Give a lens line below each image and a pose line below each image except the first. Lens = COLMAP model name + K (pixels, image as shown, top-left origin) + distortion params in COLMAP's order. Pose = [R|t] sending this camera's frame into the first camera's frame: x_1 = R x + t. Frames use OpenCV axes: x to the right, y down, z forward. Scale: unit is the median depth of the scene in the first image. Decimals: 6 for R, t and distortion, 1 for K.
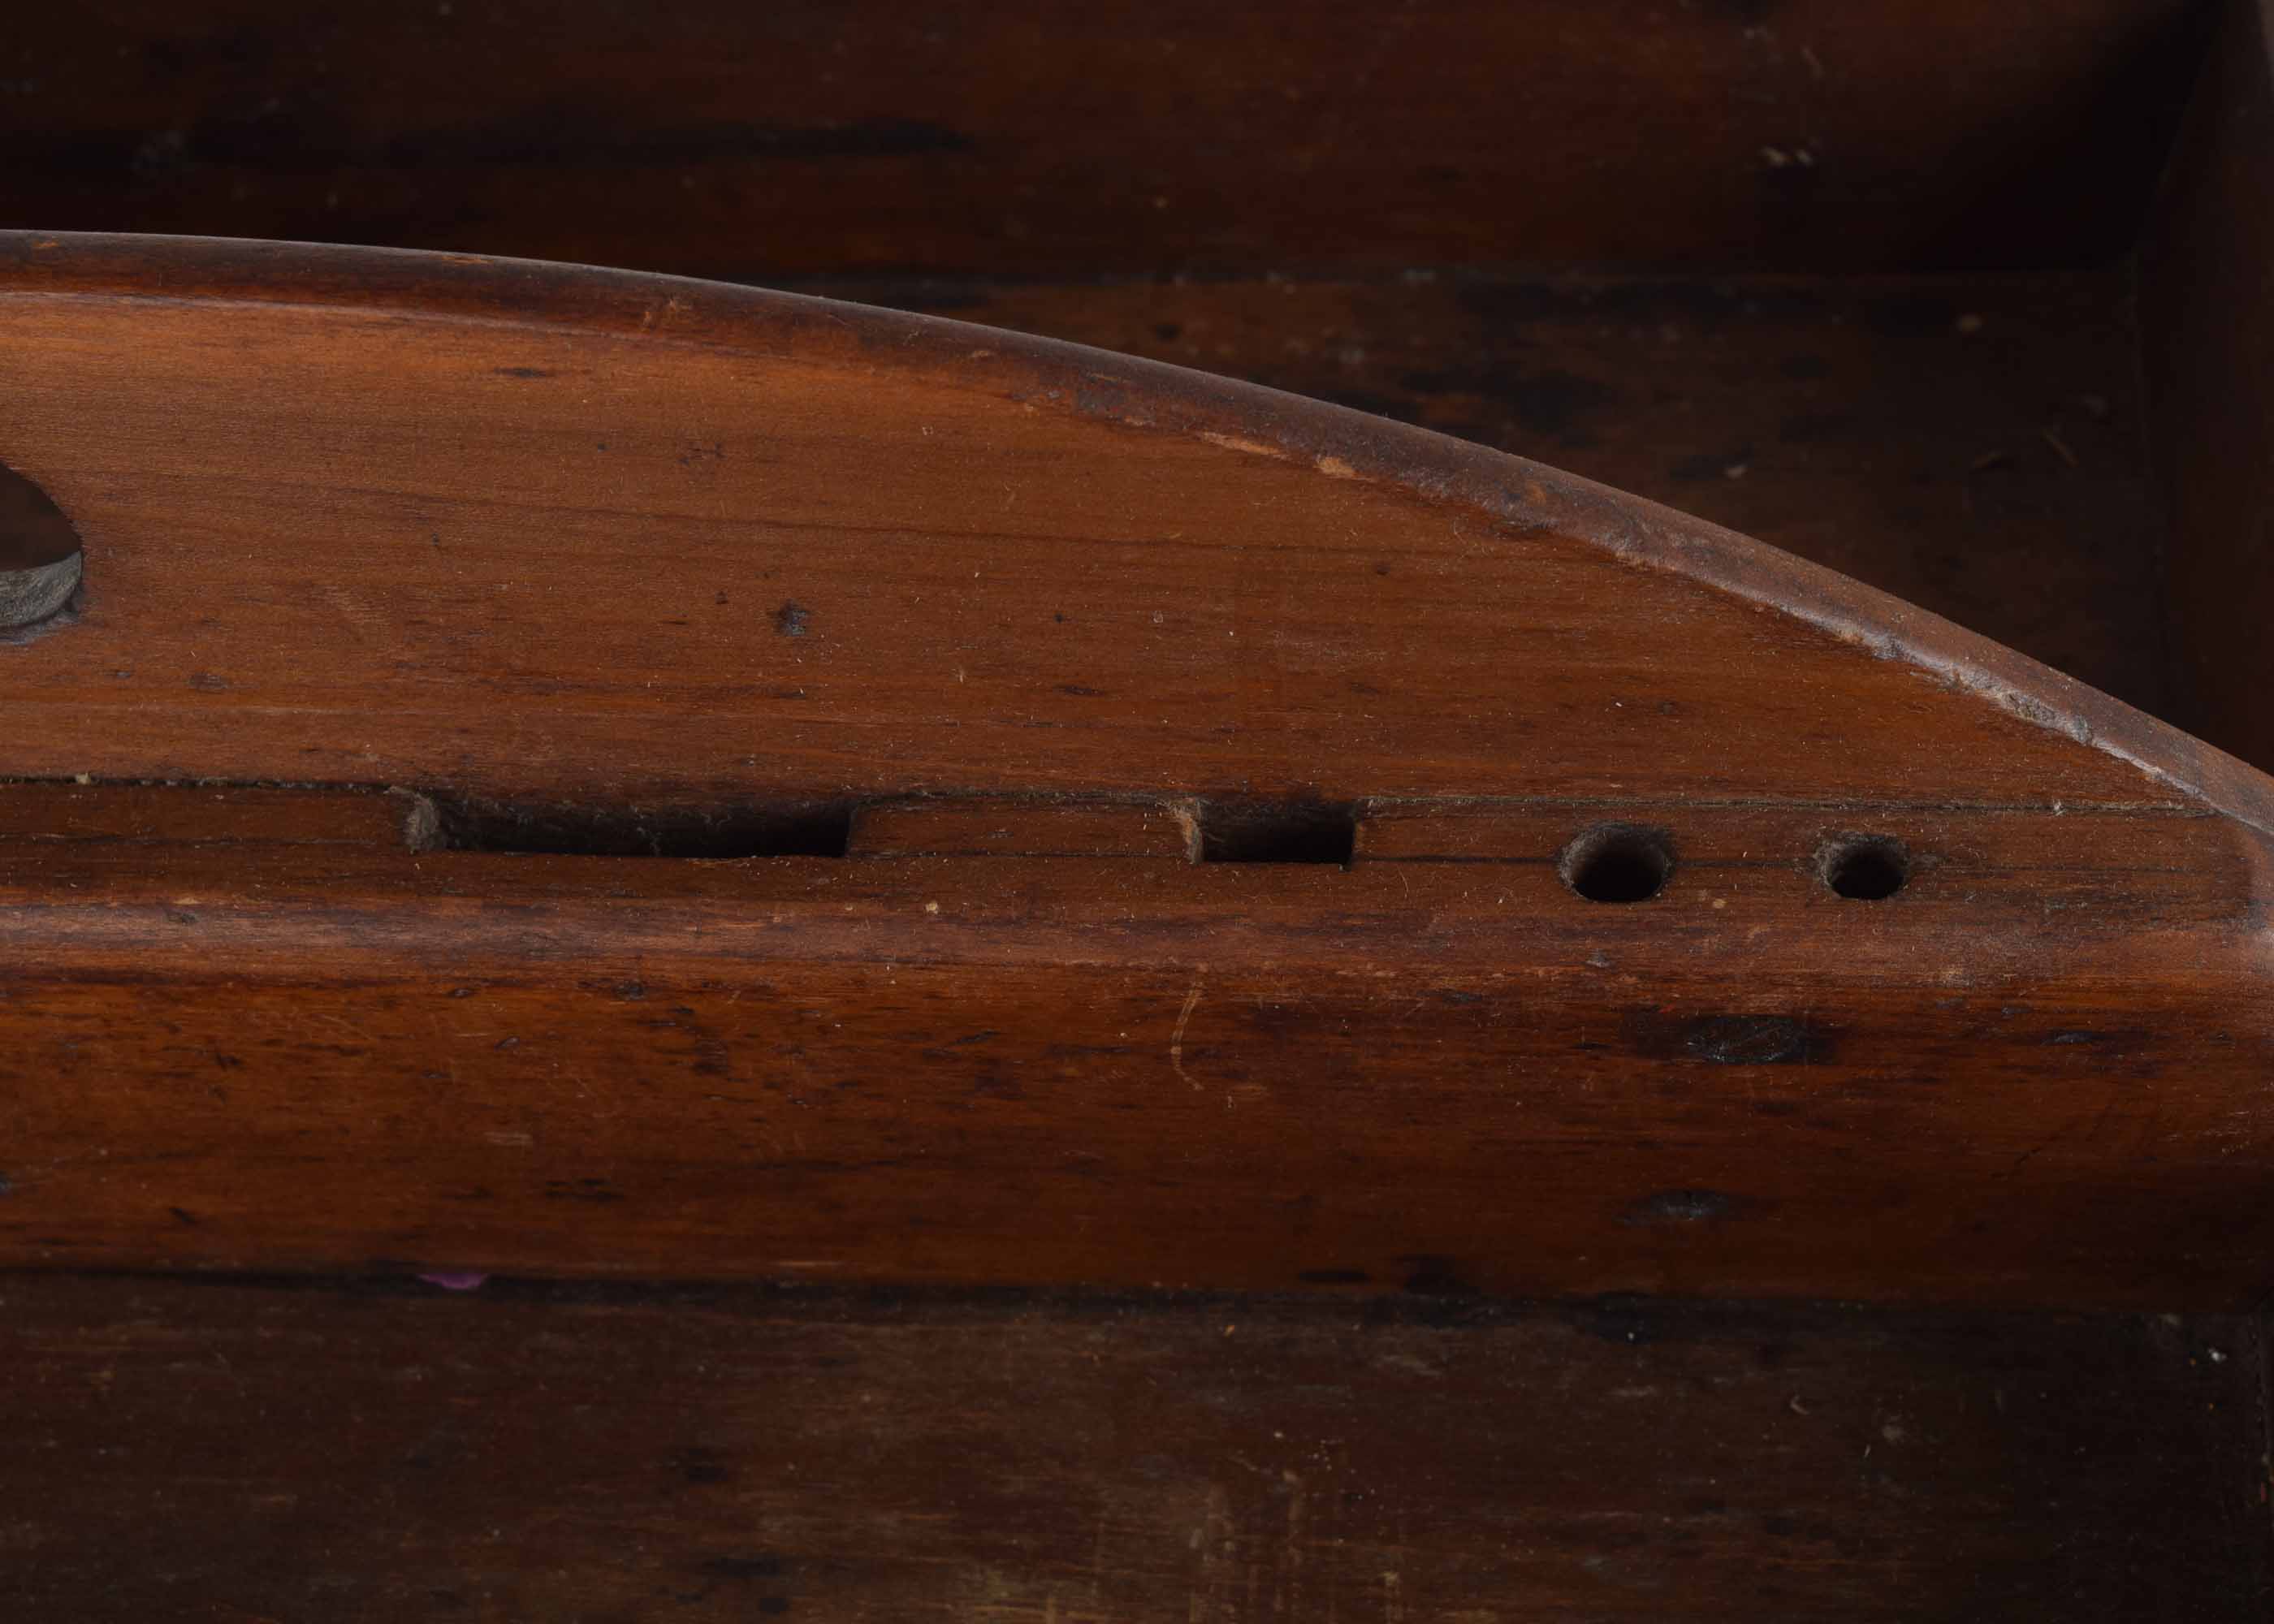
lens RADIAL K [[3947.5, 0, 1134.6], [0, 3947.5, 824.5], [0, 0, 1]] dist [-0.005453, 0.000000]
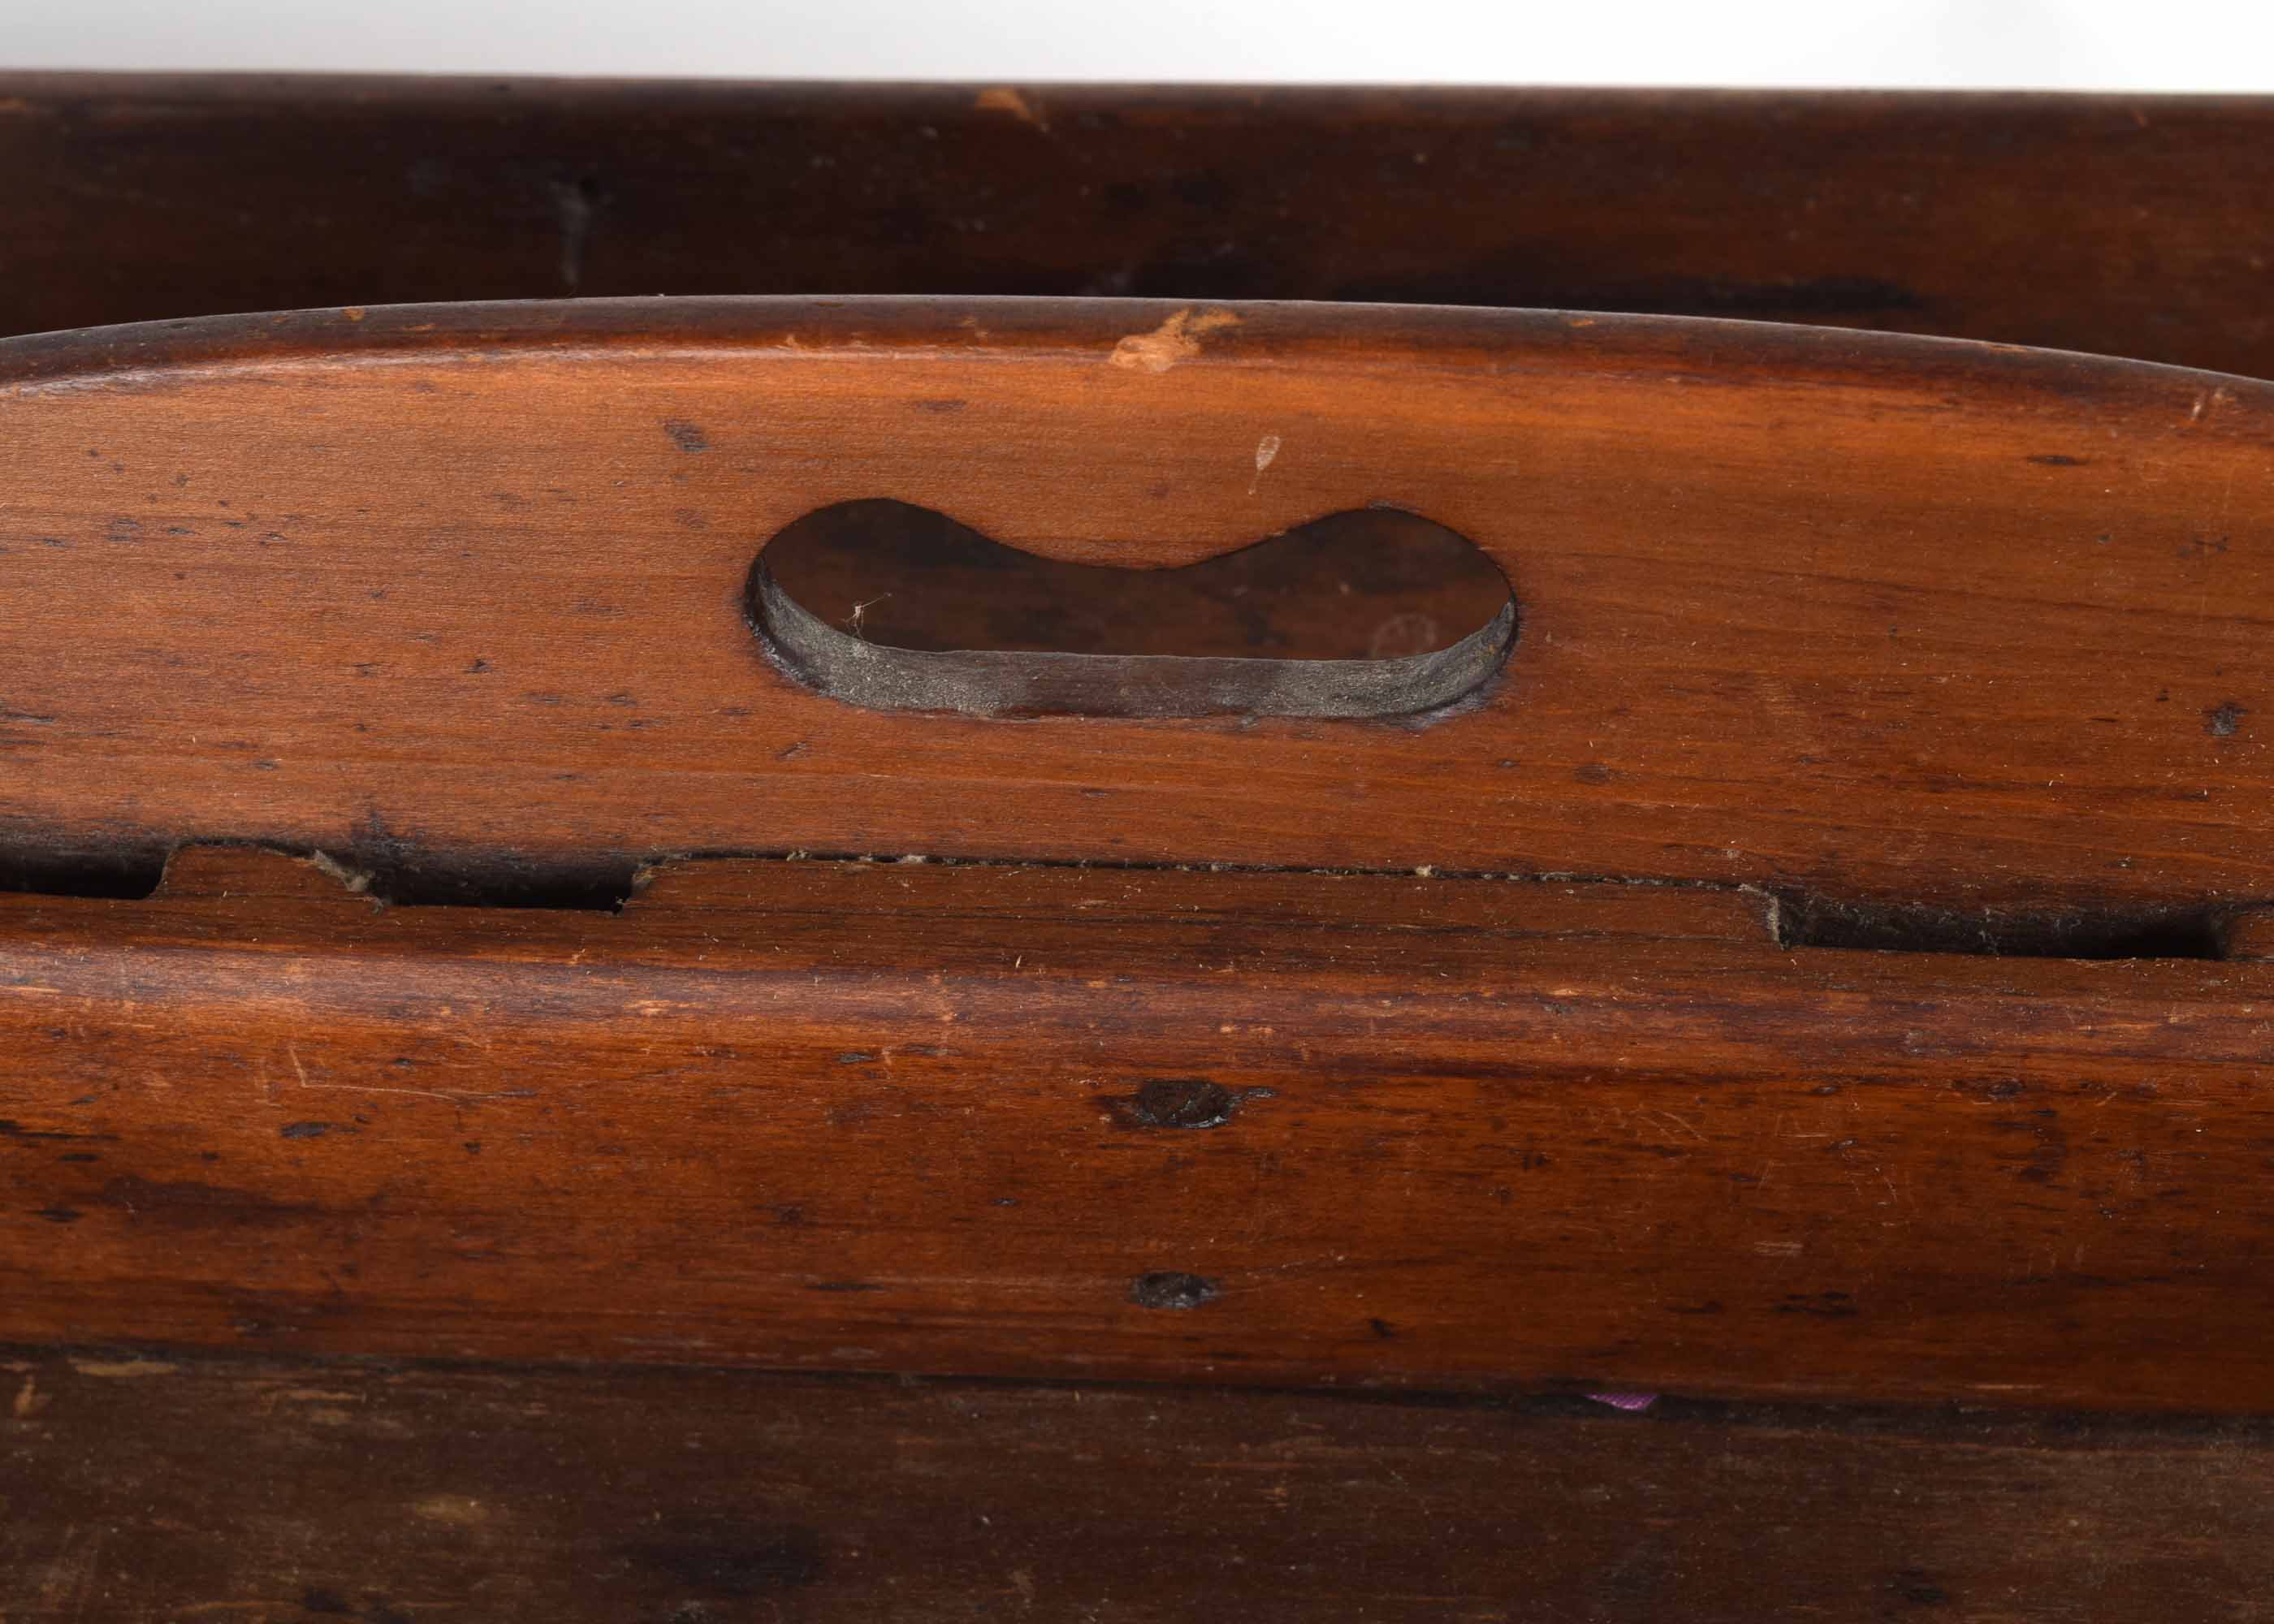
lens RADIAL K [[3947.5, 0, 1131.0], [0, 3947.5, 810.3], [0, 0, 1]] dist [-0.005453, 0.000000]
pose [[0.998927, 0.022263, 0.040601, -0.385496], [-0.019299, 0.997219, -0.071987, 0.046854], [-0.042091, 0.071126, 0.996579, 0.007074]]
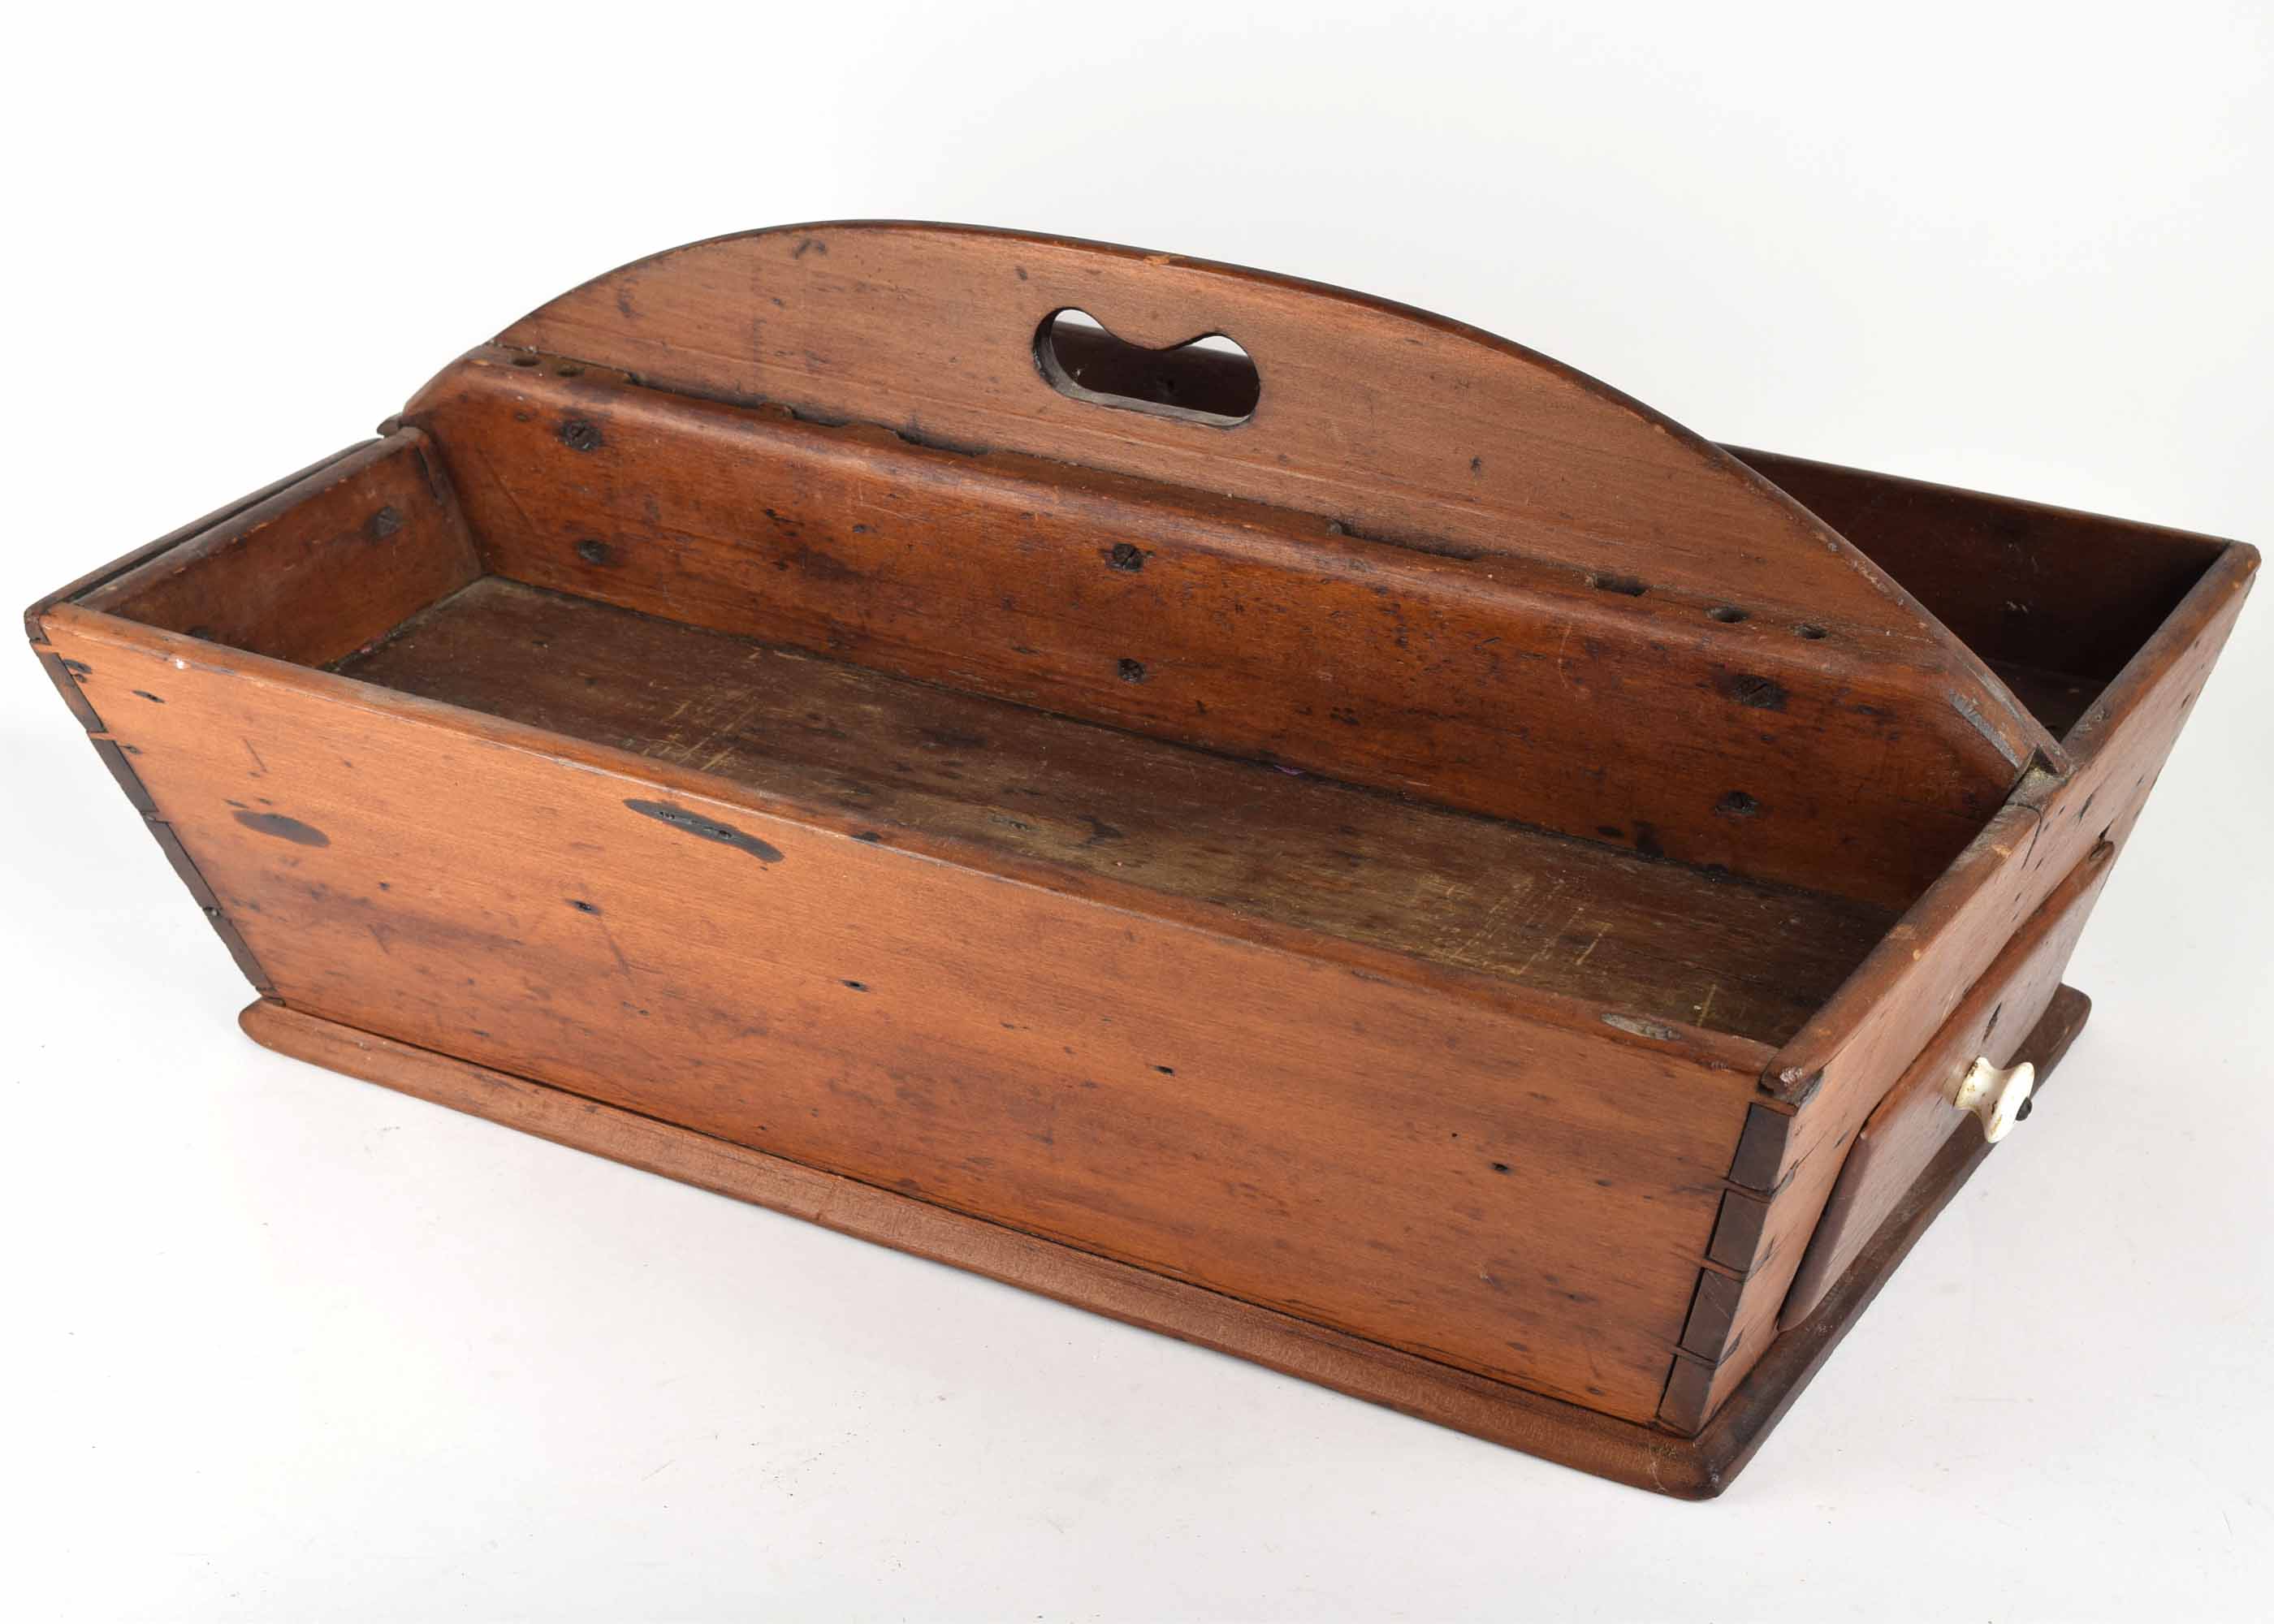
lens RADIAL K [[3947.5, 0, 1141.6], [0, 3947.5, 809.2], [0, 0, 1]] dist [-0.005453, 0.000000]
pose [[0.892935, 0.253524, -0.372012, 0.774570], [-0.376852, 0.872998, -0.309608, 1.074923], [0.246272, 0.416653, 0.875072, -1.366250]]
